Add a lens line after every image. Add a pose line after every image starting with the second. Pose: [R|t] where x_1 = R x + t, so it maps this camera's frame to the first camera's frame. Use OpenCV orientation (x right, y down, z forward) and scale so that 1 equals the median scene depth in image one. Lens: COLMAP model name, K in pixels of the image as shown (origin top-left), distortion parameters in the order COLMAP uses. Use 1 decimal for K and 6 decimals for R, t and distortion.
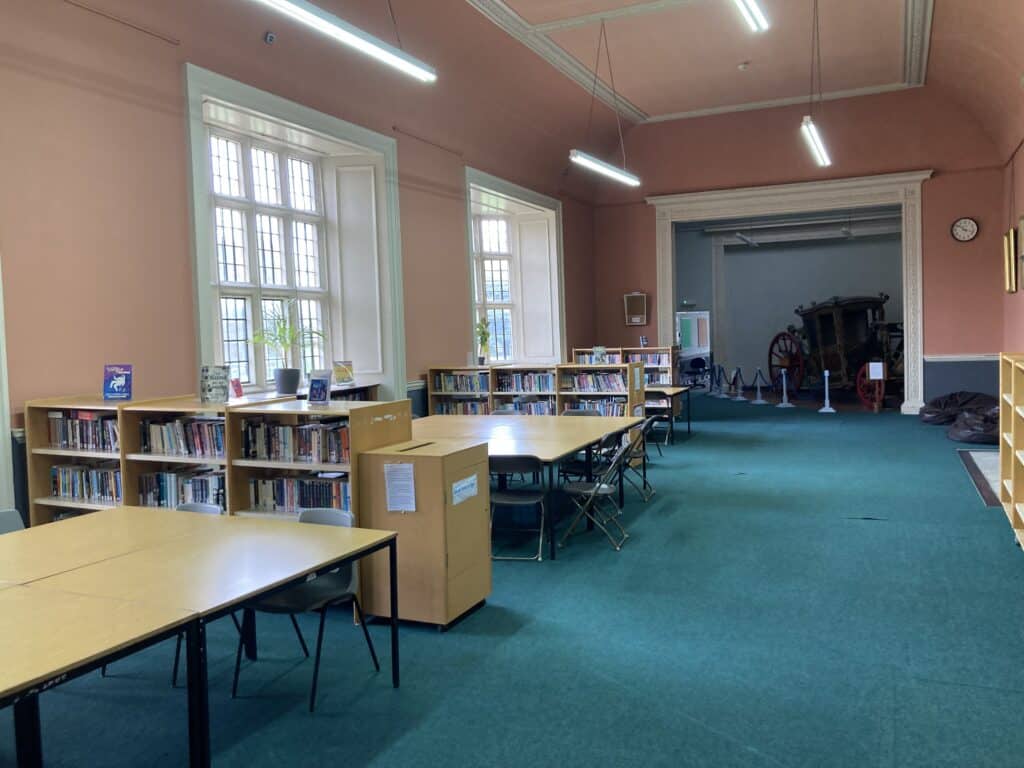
lens RADIAL K [[829.2, 0, 512.0], [0, 829.2, 384.0], [0, 0, 1]] dist [0.009635, 0.001854]
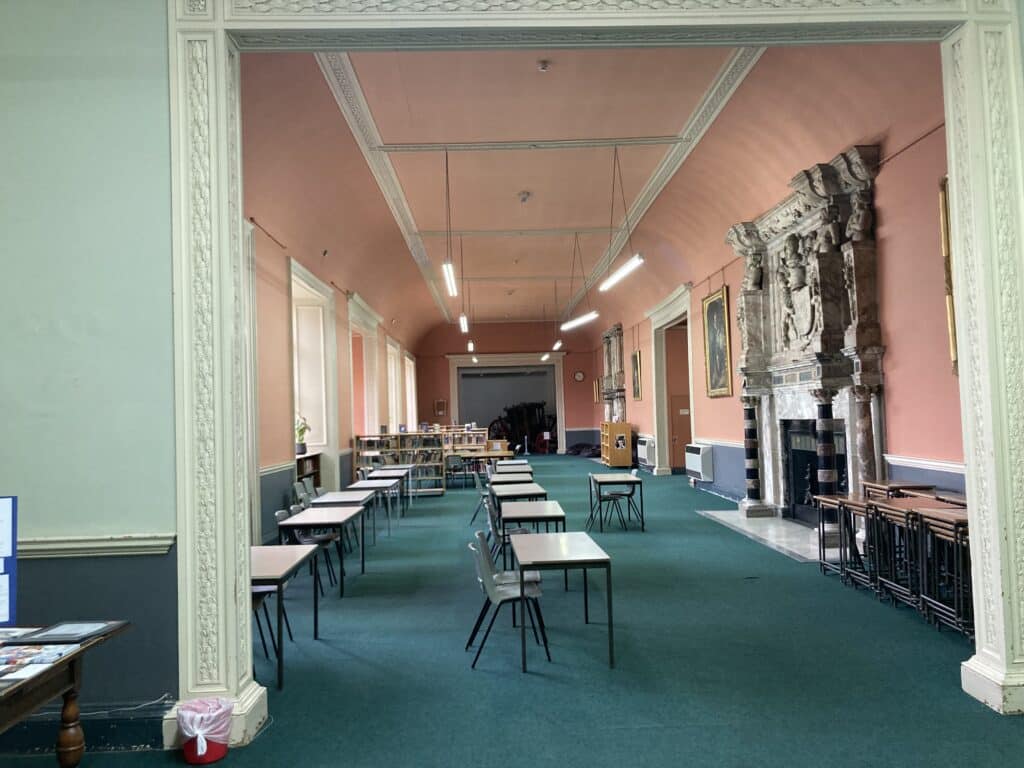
lens RADIAL K [[829.2, 0, 512.0], [0, 829.2, 384.0], [0, 0, 1]] dist [0.009635, 0.001854]
pose [[0.899142, 0.018554, 0.437264, -0.643629], [0.031253, 0.993828, -0.106436, 0.082494], [-0.436540, 0.109366, 0.893013, -1.003123]]
